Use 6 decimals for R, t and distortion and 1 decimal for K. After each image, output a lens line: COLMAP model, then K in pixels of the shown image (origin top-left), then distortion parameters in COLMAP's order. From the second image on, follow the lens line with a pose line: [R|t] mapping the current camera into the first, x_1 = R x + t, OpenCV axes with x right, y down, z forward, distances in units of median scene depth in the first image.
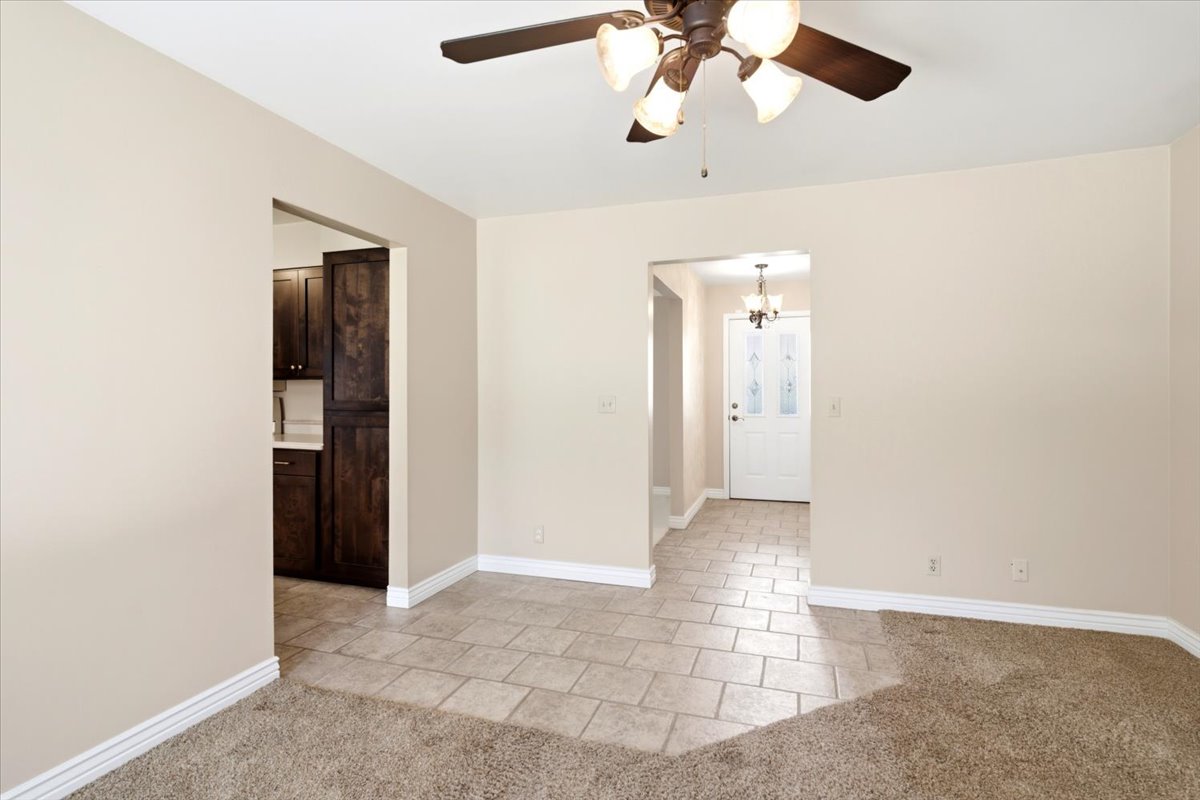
lens RADIAL K [[583.2, 0, 636.7], [0, 583.2, 388.2], [0, 0, 1]] dist [0.007569, -0.002143]
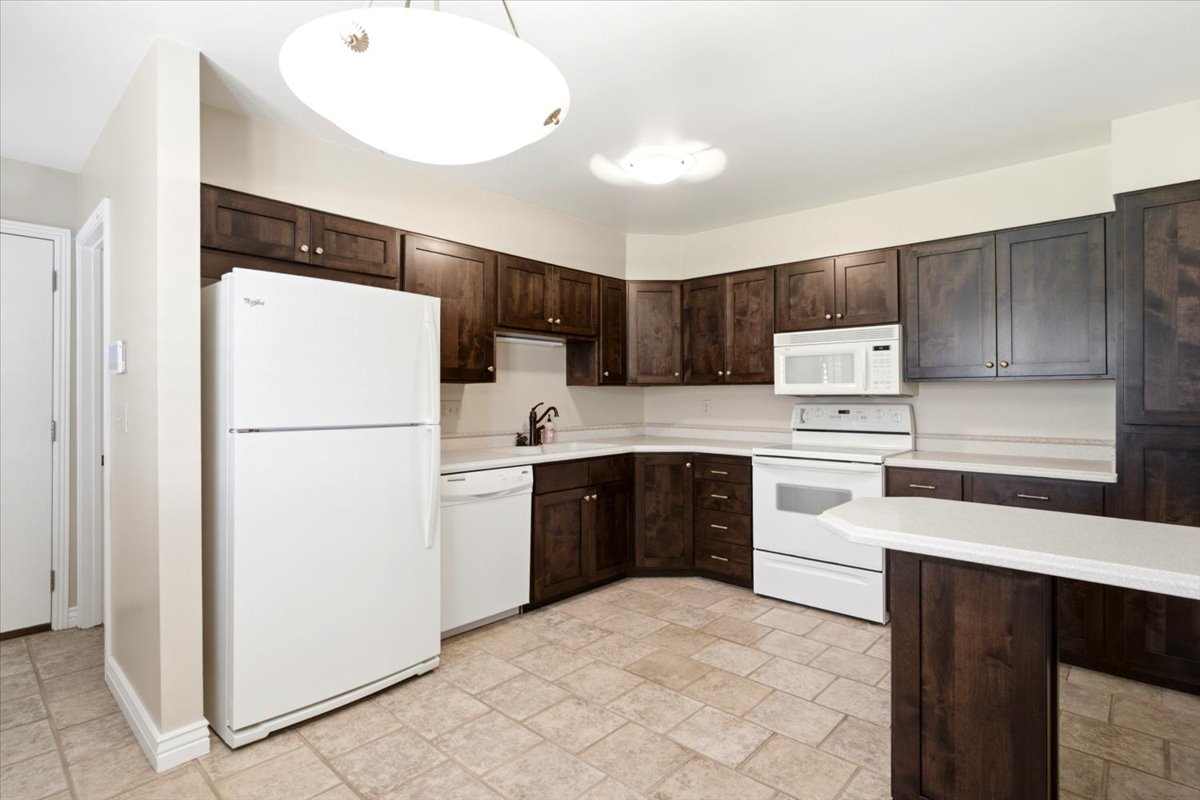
lens RADIAL K [[583.2, 0, 583.1], [0, 583.2, 395.7], [0, 0, 1]] dist [0.007569, -0.002143]
pose [[0.897231, -0.002113, -0.441557, -0.801336], [0.001960, 0.999998, -0.000803, 0.003012], [0.441557, -0.000146, 0.897233, 0.110920]]
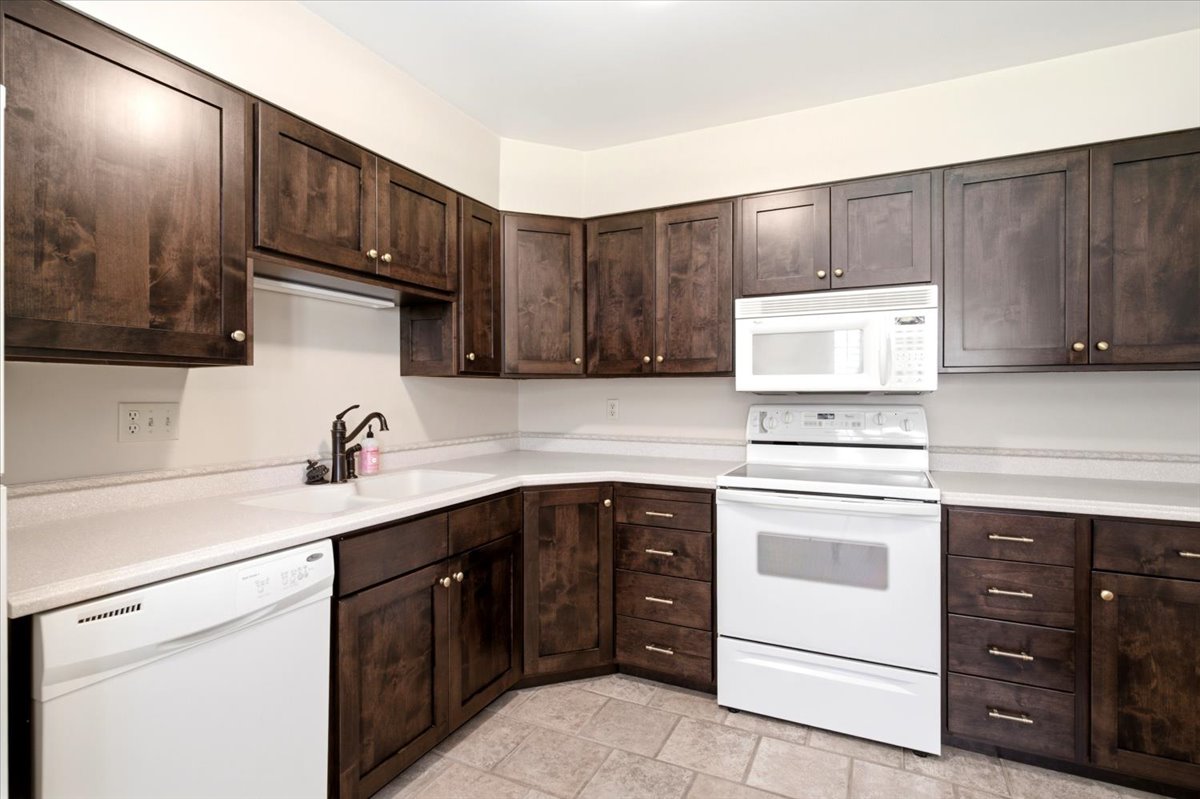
lens RADIAL K [[583.2, 0, 596.4], [0, 583.2, 397.5], [0, 0, 1]] dist [0.007569, -0.002143]
pose [[0.989351, -0.000269, -0.145551, -1.024141], [0.001373, 0.999971, 0.007487, 0.003027], [0.145545, -0.007607, 0.989322, 0.503900]]
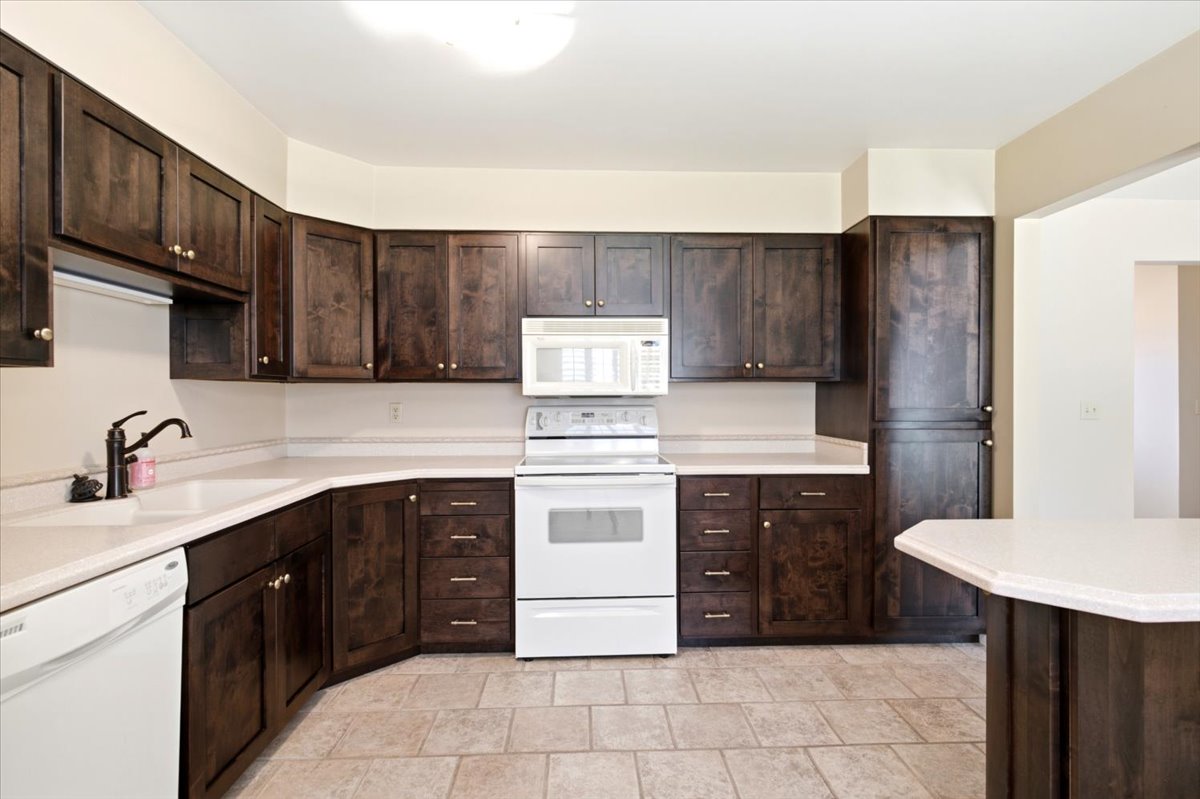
lens RADIAL K [[583.2, 0, 589.9], [0, 583.2, 399.6], [0, 0, 1]] dist [0.007569, -0.002143]
pose [[0.944076, -0.005570, 0.329682, -1.146092], [0.003943, 0.999977, 0.005604, 0.002688], [-0.329705, -0.003991, 0.944075, 0.401456]]
